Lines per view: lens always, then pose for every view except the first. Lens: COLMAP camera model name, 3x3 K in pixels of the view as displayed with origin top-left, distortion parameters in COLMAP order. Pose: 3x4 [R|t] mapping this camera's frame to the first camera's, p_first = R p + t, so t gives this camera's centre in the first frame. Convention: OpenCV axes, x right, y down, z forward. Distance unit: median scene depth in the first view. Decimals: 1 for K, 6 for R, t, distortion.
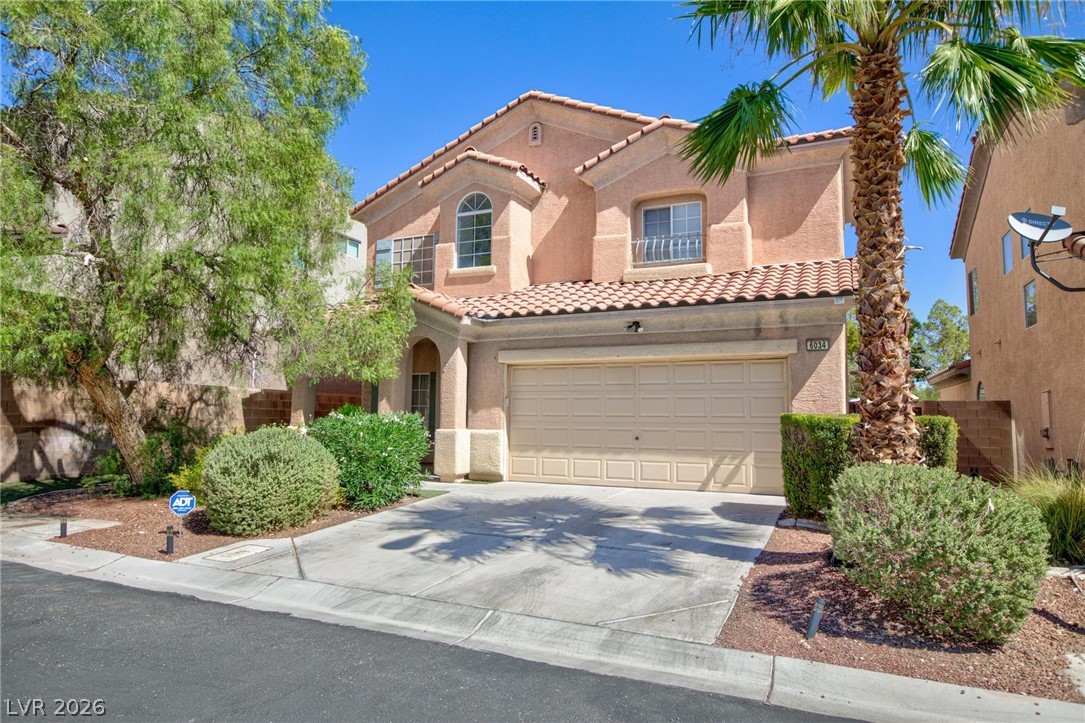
lens RADIAL K [[735.6, 0, 542.5], [0, 735.6, 361.5], [0, 0, 1]] dist [-0.006110, -0.002420]
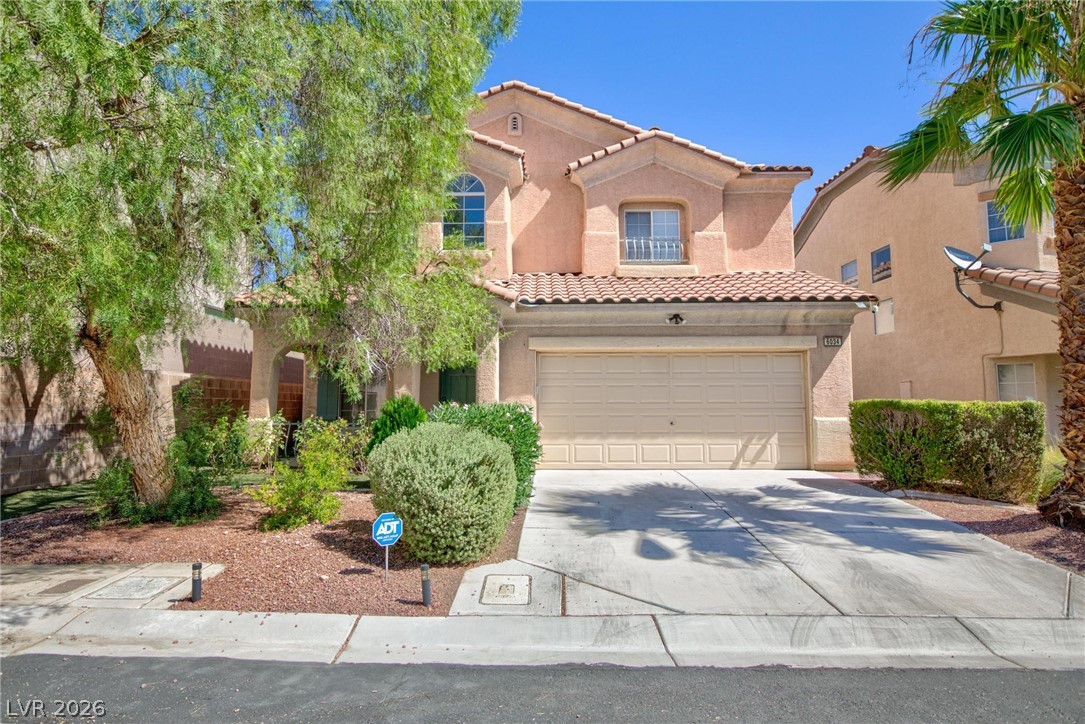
lens RADIAL K [[623.9, 0, 542.5], [0, 623.9, 362.0], [0, 0, 1]] dist [-0.011544, 0.000911]
pose [[0.902570, 0.016824, 0.430214, -0.401904], [-0.023253, 0.999683, 0.009689, 0.009996], [-0.429914, -0.018749, 0.902675, 0.242431]]
